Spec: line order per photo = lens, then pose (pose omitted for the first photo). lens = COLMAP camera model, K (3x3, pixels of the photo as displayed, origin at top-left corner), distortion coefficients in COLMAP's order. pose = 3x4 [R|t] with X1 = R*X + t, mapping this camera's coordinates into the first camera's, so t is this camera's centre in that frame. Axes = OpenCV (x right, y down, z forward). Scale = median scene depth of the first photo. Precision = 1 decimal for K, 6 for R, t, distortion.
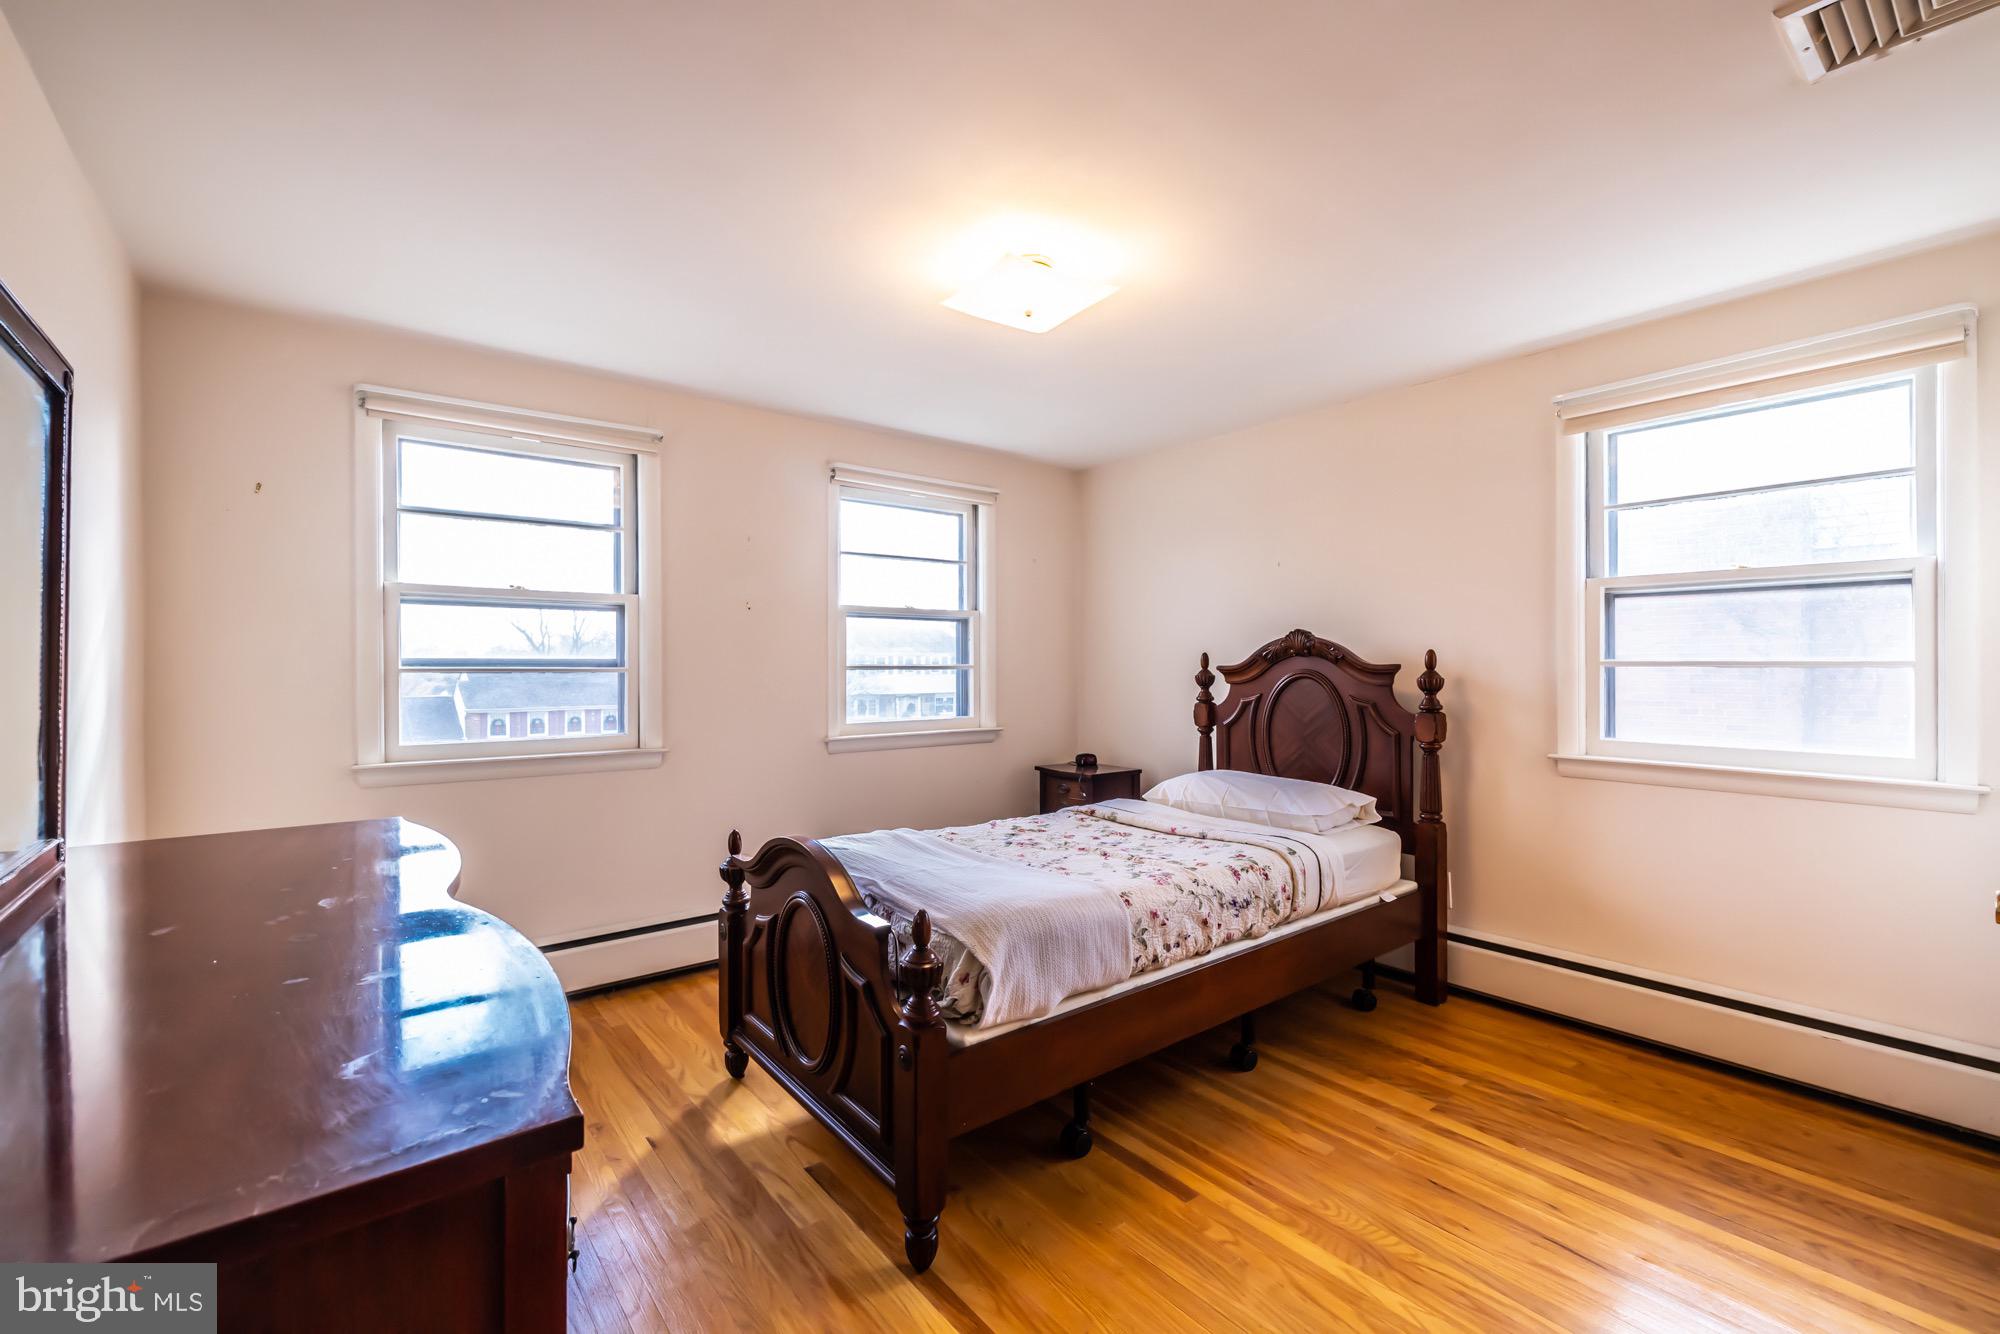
lens RADIAL K [[849.3, 0, 1000.0], [0, 849.3, 667.0], [0, 0, 1]] dist [-0.002685, -0.000170]
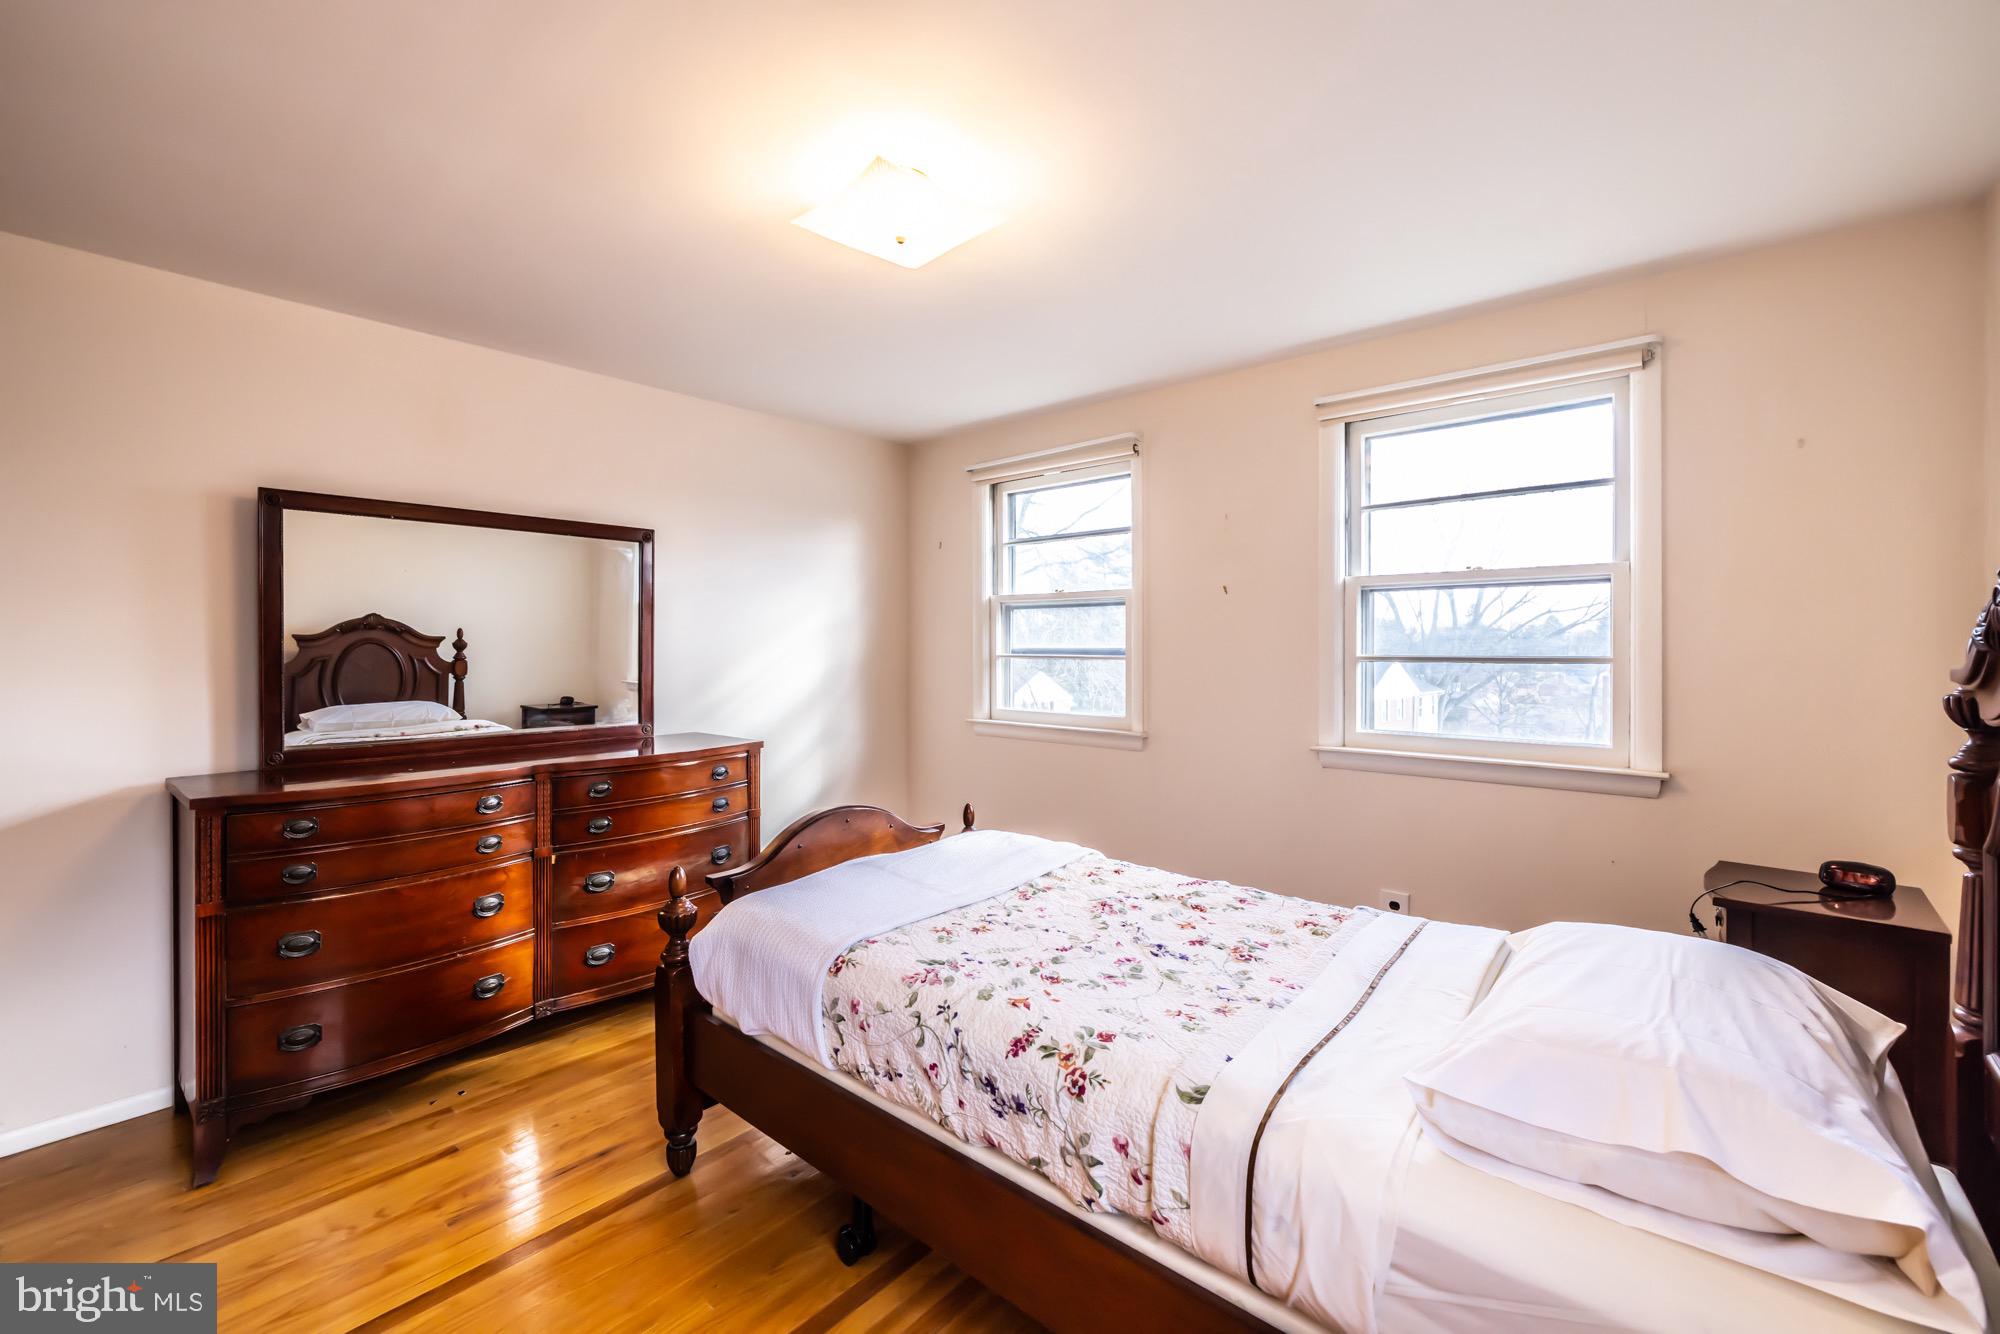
lens RADIAL K [[833.5, 0, 997.9], [0, 833.5, 649.0], [0, 0, 1]] dist [-0.001861, 0.000006]
pose [[0.172096, 0.001685, -0.985079, 0.628562], [-0.000593, 0.999999, 0.001607, -0.010078], [0.985080, 0.000307, 0.172097, 0.695918]]
